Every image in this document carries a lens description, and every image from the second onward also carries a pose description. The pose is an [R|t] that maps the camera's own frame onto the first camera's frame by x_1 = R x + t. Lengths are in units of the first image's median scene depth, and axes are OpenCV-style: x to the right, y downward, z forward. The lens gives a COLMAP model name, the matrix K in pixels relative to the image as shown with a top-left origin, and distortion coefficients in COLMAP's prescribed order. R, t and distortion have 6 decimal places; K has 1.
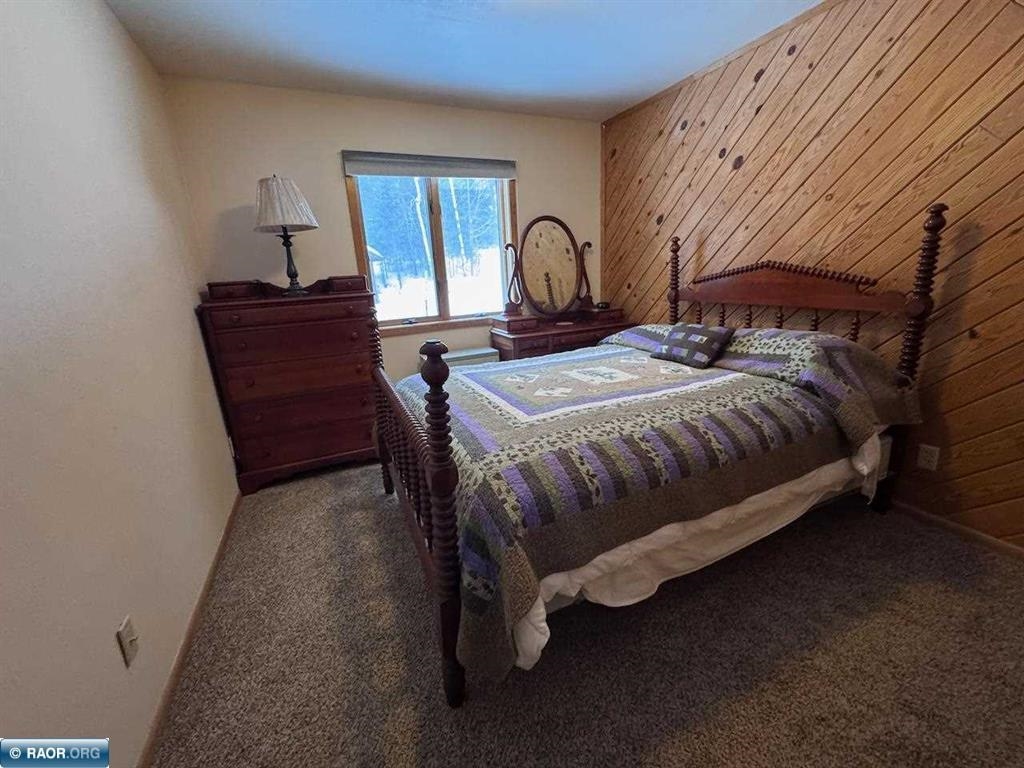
lens RADIAL K [[404.6, 0, 512.0], [0, 404.6, 384.0], [0, 0, 1]] dist [-0.008448, -0.000185]
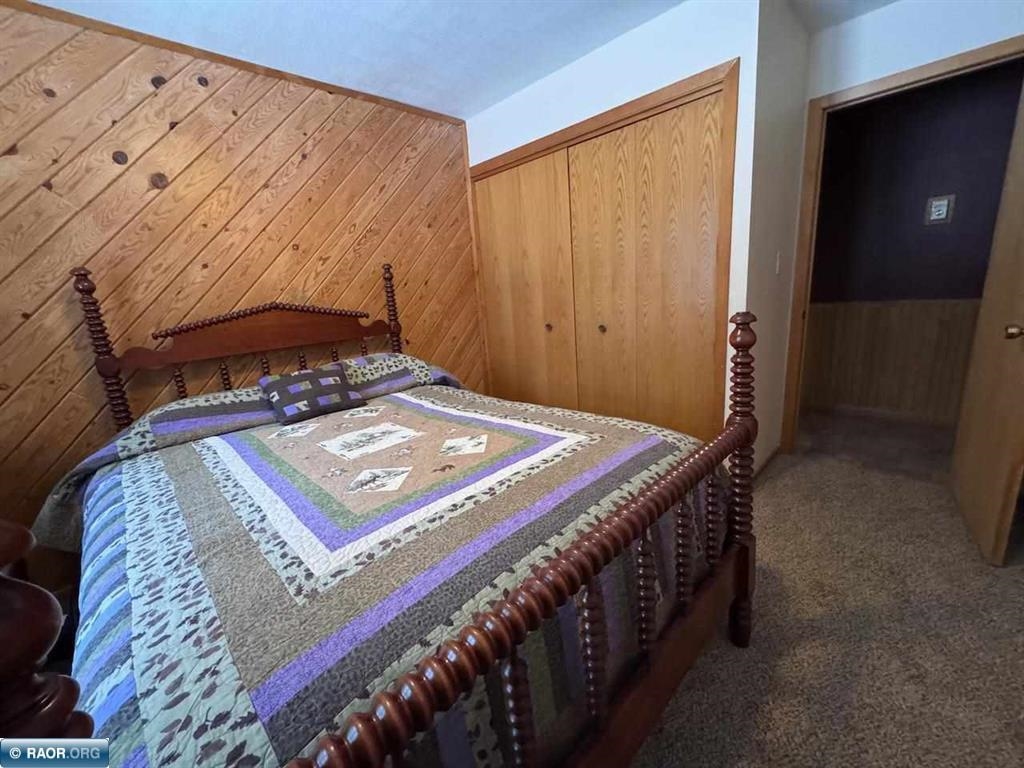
lens RADIAL K [[404.6, 0, 512.0], [0, 404.6, 384.0], [0, 0, 1]] dist [-0.008448, -0.000185]
pose [[-0.341117, -0.131211, 0.930818, -0.458563], [0.338809, 0.906494, 0.251945, -0.182462], [-0.876840, 0.401313, -0.264765, 0.841204]]
